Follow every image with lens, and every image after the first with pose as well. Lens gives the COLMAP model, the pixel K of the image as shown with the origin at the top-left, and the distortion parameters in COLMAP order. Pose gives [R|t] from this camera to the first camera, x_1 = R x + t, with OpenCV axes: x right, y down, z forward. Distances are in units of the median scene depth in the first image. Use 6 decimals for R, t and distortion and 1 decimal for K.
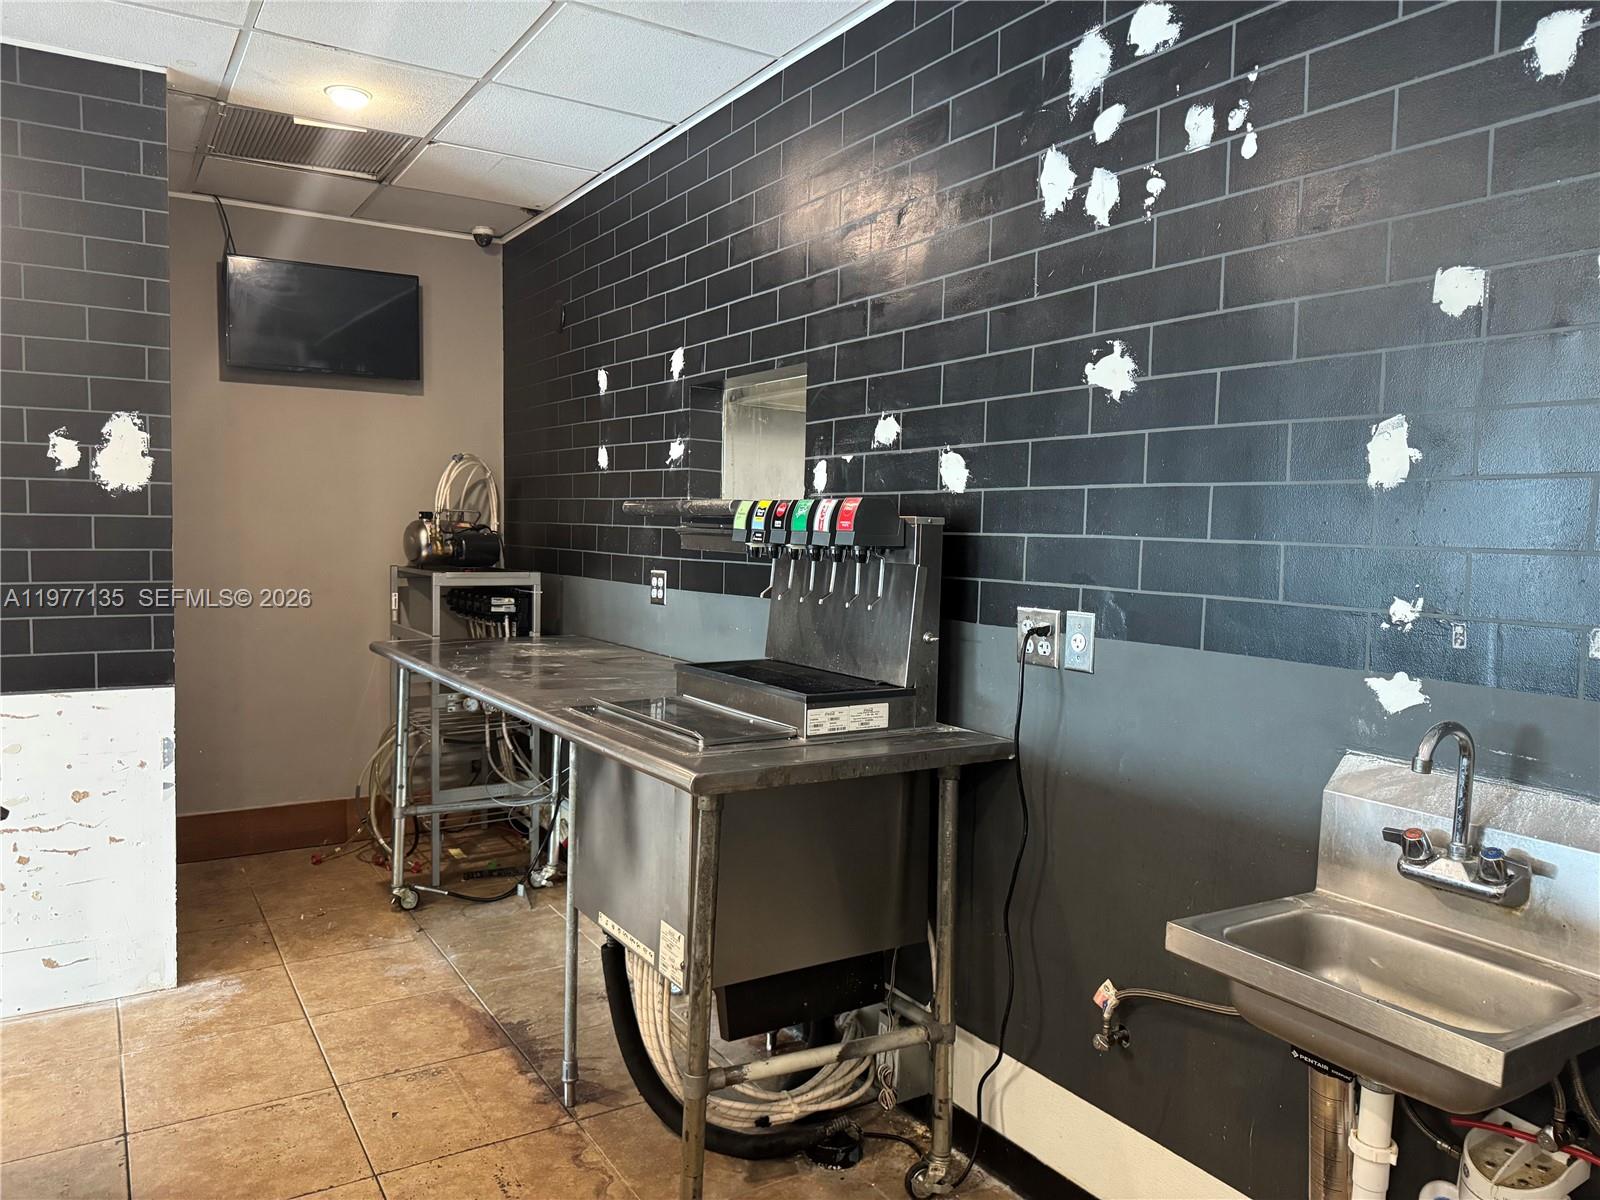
lens RADIAL K [[1128.8, 0, 809.6], [0, 1128.8, 587.2], [0, 0, 1]] dist [0.056955, -0.067273]
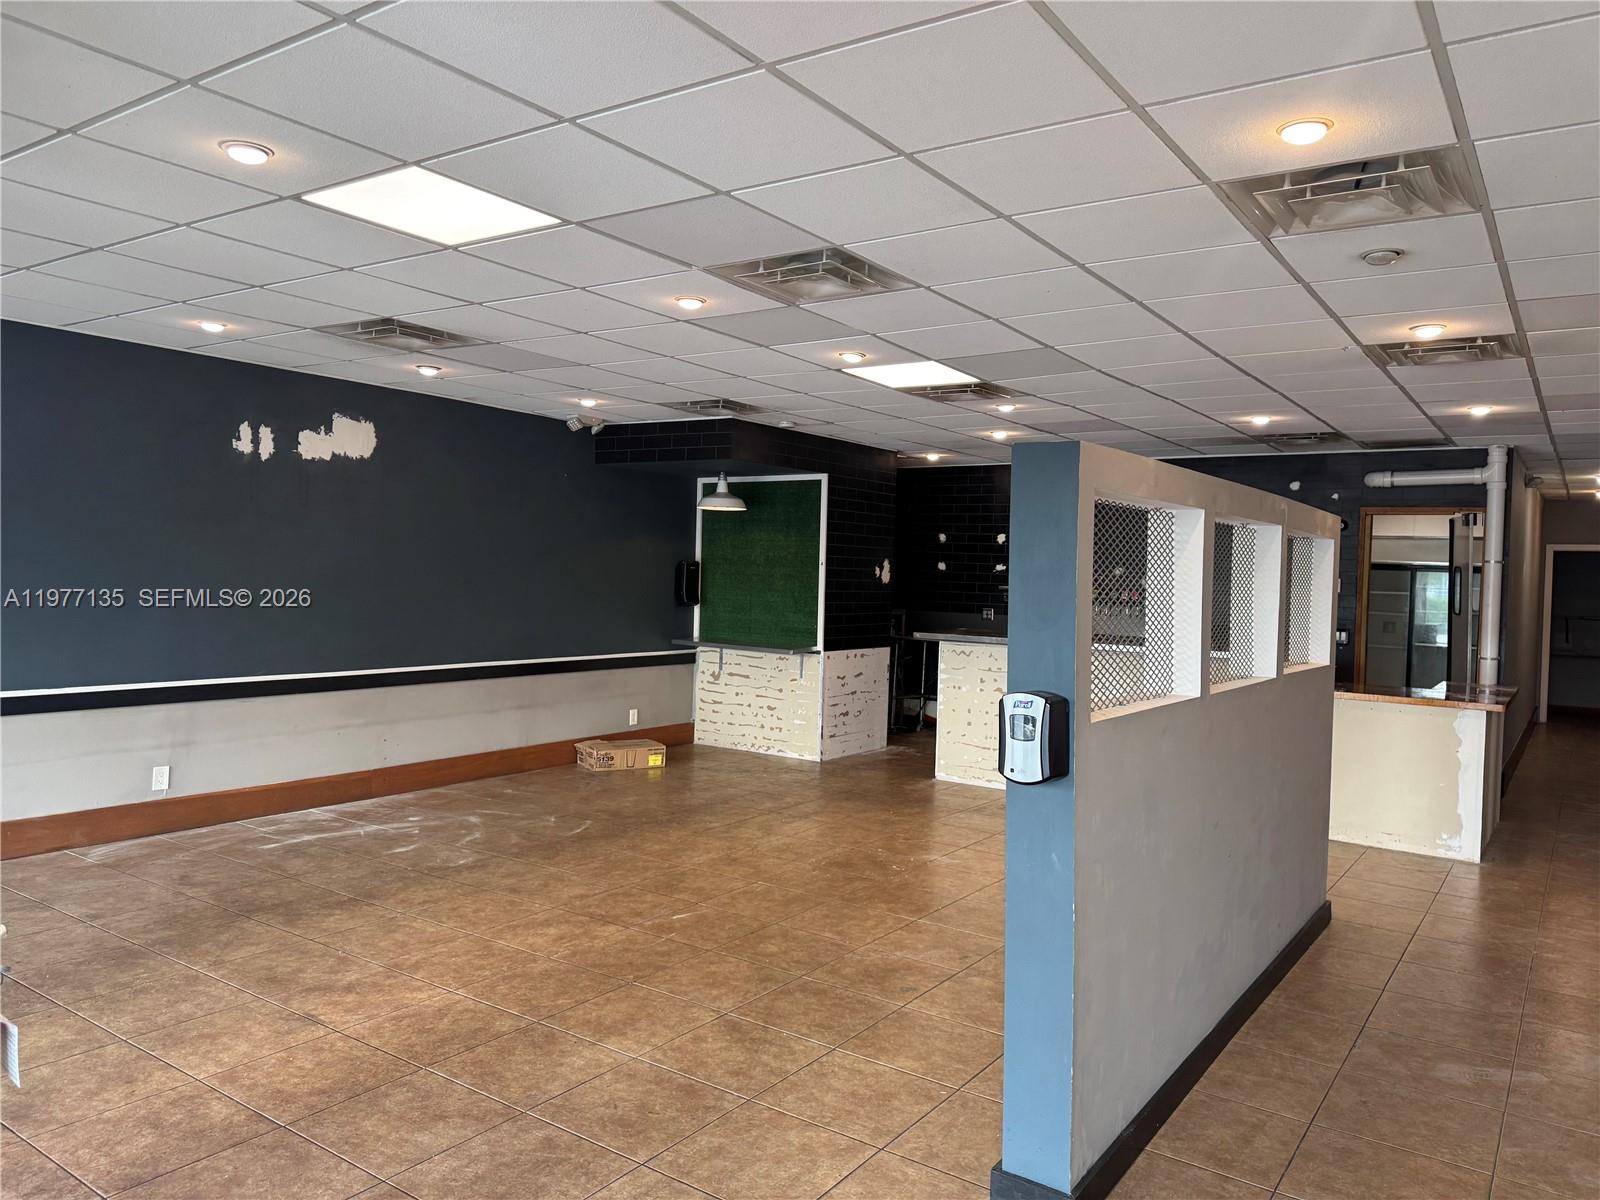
lens RADIAL K [[1128.8, 0, 802.5], [0, 1128.8, 596.4], [0, 0, 1]] dist [0.056955, -0.067273]
pose [[0.918134, -0.003416, 0.396255, -2.960184], [0.009383, 0.999870, -0.013121, -0.015676], [-0.396159, 0.015765, 0.918047, -2.529182]]
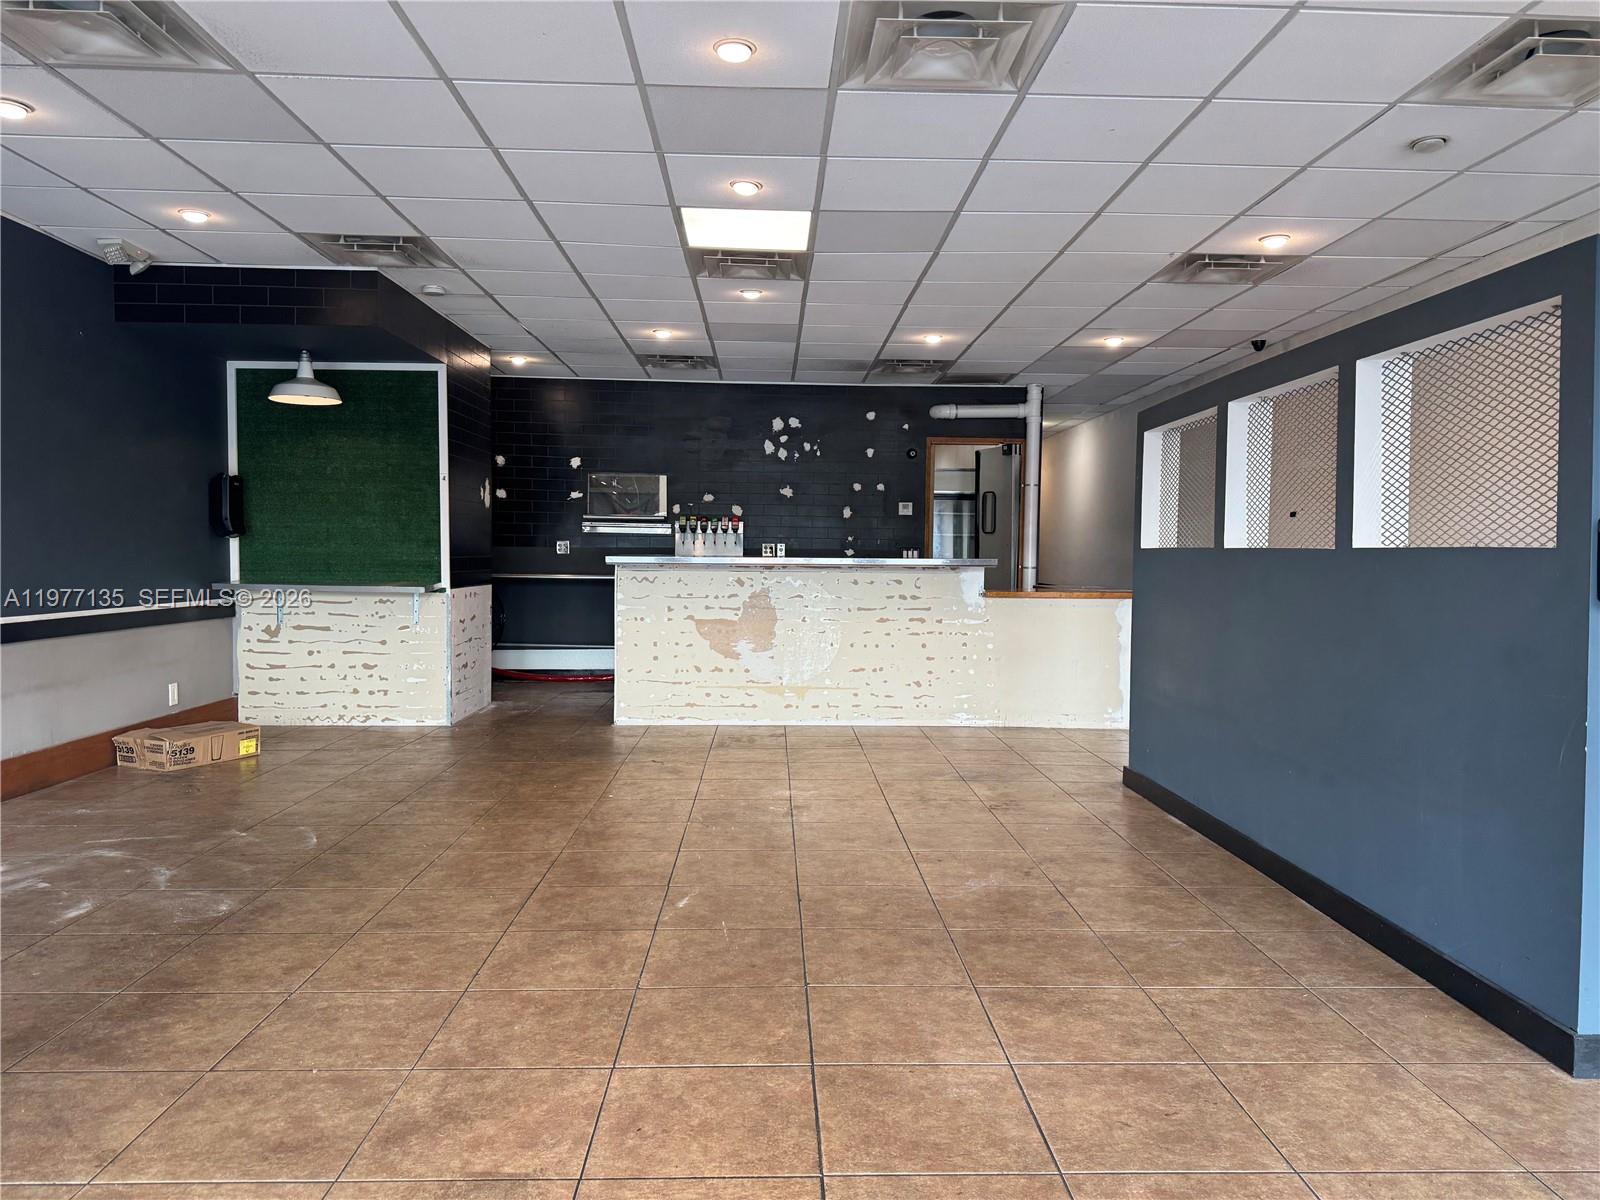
lens RADIAL K [[1128.8, 0, 805.0], [0, 1128.8, 609.8], [0, 0, 1]] dist [0.056955, -0.067273]
pose [[0.493515, -0.060008, 0.867665, -3.641763], [0.043198, 0.998077, 0.044457, 0.091937], [-0.868664, 0.015541, 0.495158, -1.321225]]
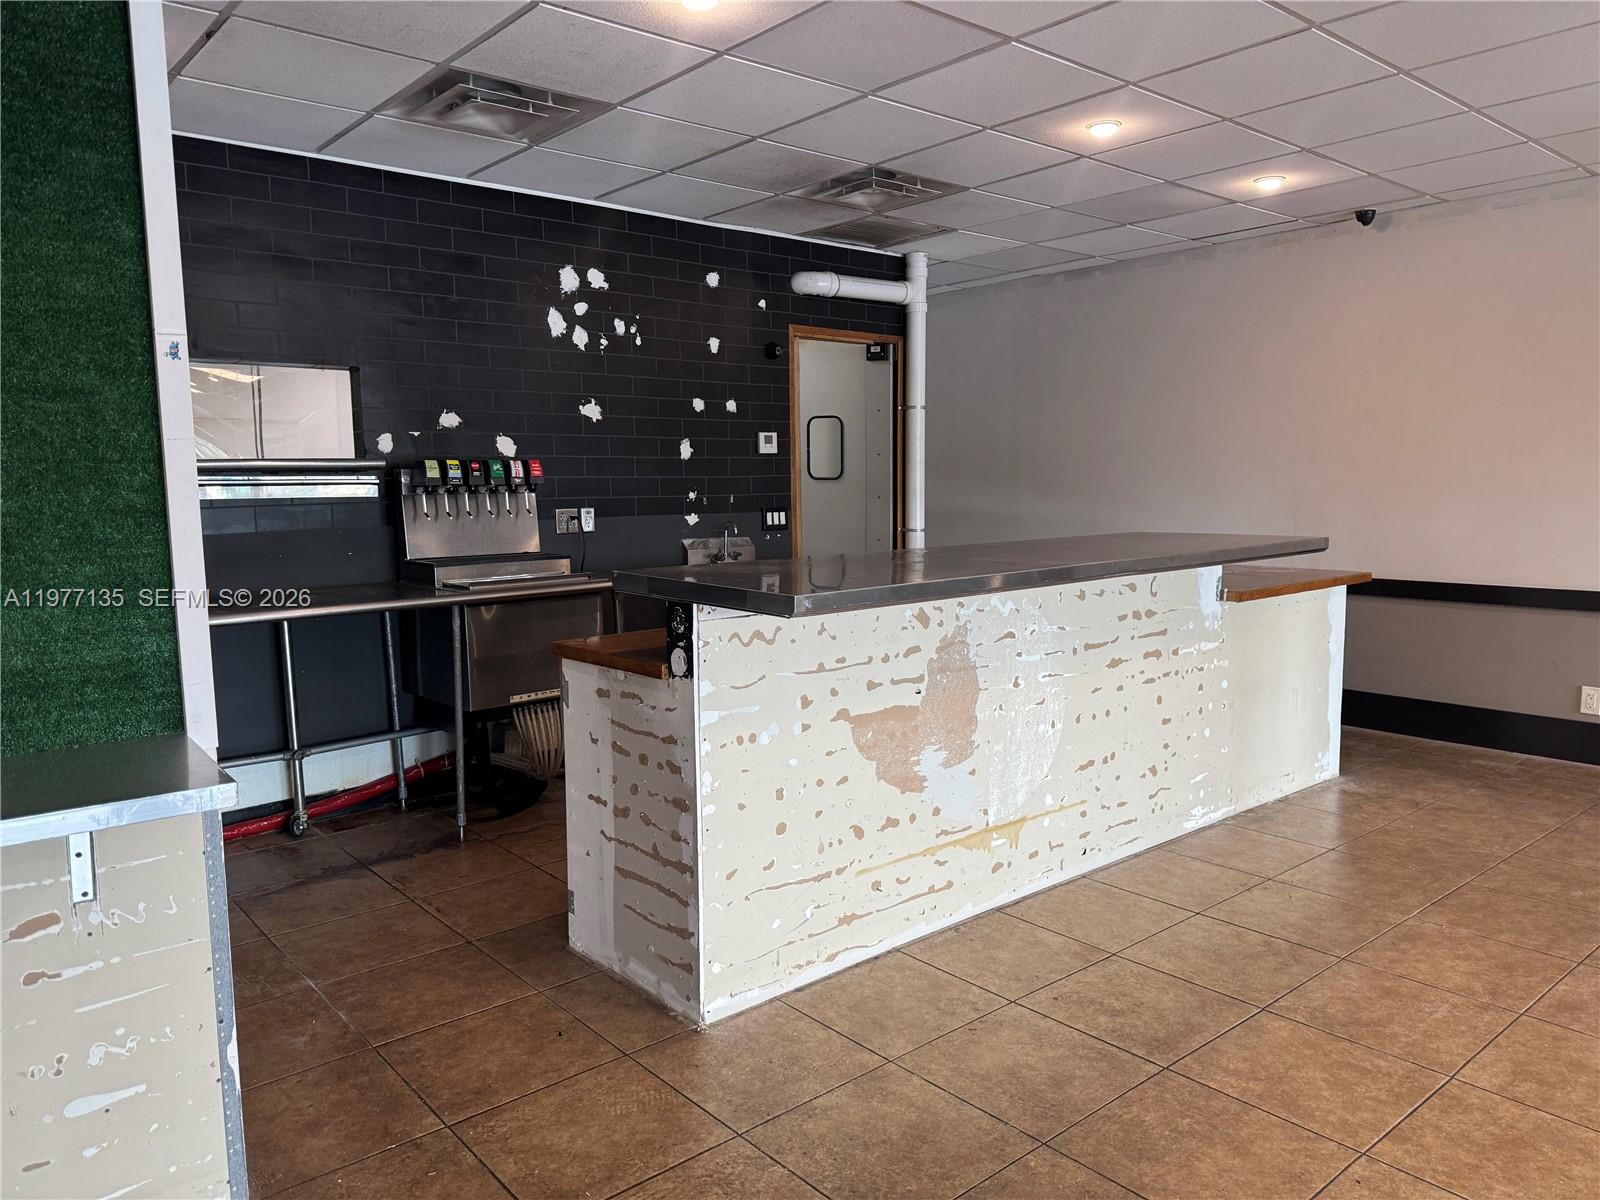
lens RADIAL K [[1128.8, 0, 793.1], [0, 1128.8, 595.3], [0, 0, 1]] dist [0.056955, -0.067273]
pose [[-0.144628, -0.123428, 0.981758, -2.229814], [0.061230, 0.989172, 0.133381, -0.089719], [-0.987590, 0.079404, -0.135504, 0.902461]]
